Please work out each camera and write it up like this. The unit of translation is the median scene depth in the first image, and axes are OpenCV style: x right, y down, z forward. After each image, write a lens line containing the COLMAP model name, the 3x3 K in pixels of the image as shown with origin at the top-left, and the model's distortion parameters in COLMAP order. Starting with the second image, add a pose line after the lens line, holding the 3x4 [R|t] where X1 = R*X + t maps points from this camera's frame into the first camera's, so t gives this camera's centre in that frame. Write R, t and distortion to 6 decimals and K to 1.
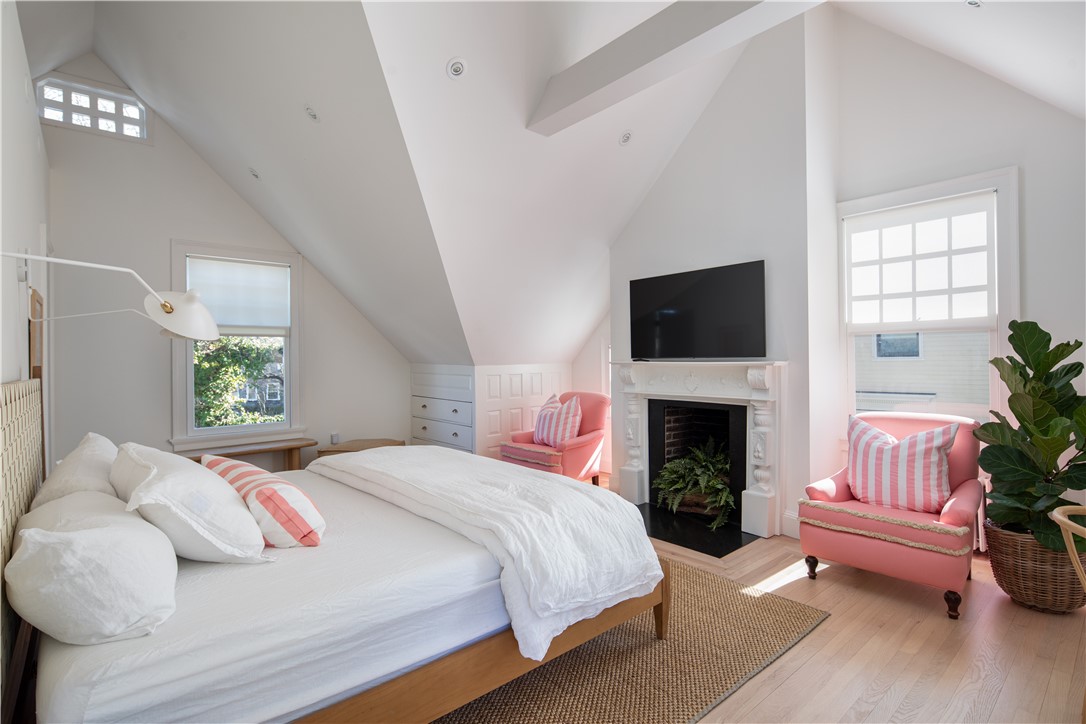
lens RADIAL K [[525.3, 0, 543.4], [0, 525.3, 364.4], [0, 0, 1]] dist [0.002073, 0.000103]
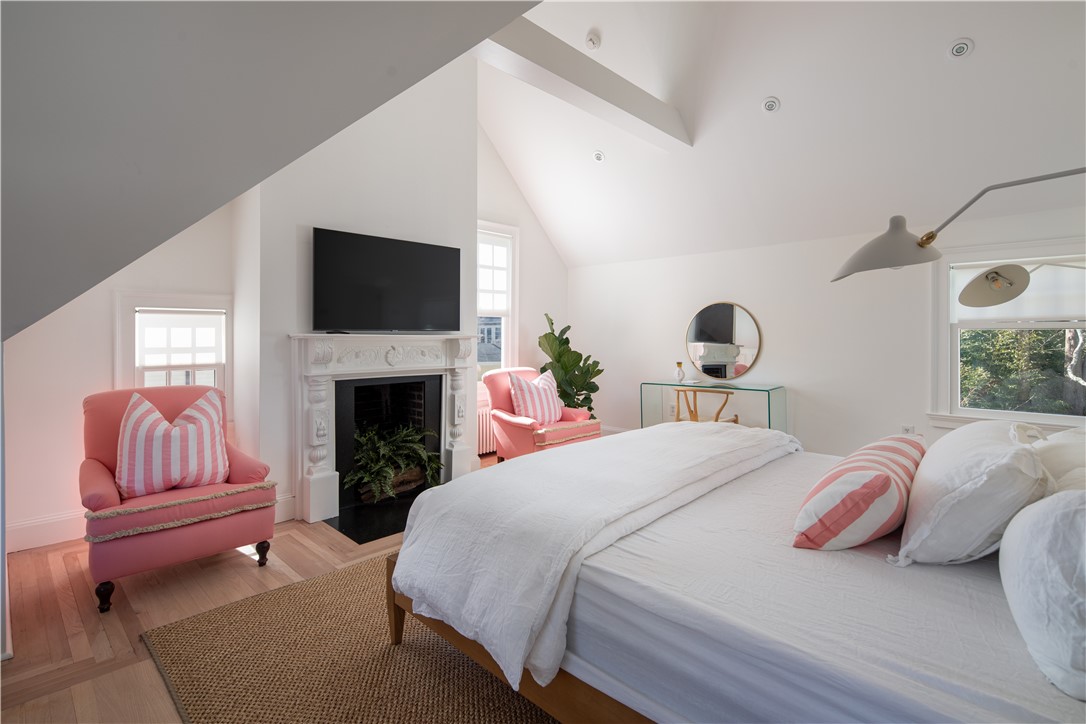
lens RADIAL K [[530.7, 0, 545.7], [0, 530.7, 331.2], [0, 0, 1]] dist [0.001074, 0.000019]
pose [[-0.103906, 0.013314, 0.994498, -0.726821], [0.004959, 0.999905, -0.012868, 0.002341], [-0.994575, 0.003595, -0.103962, 0.864669]]
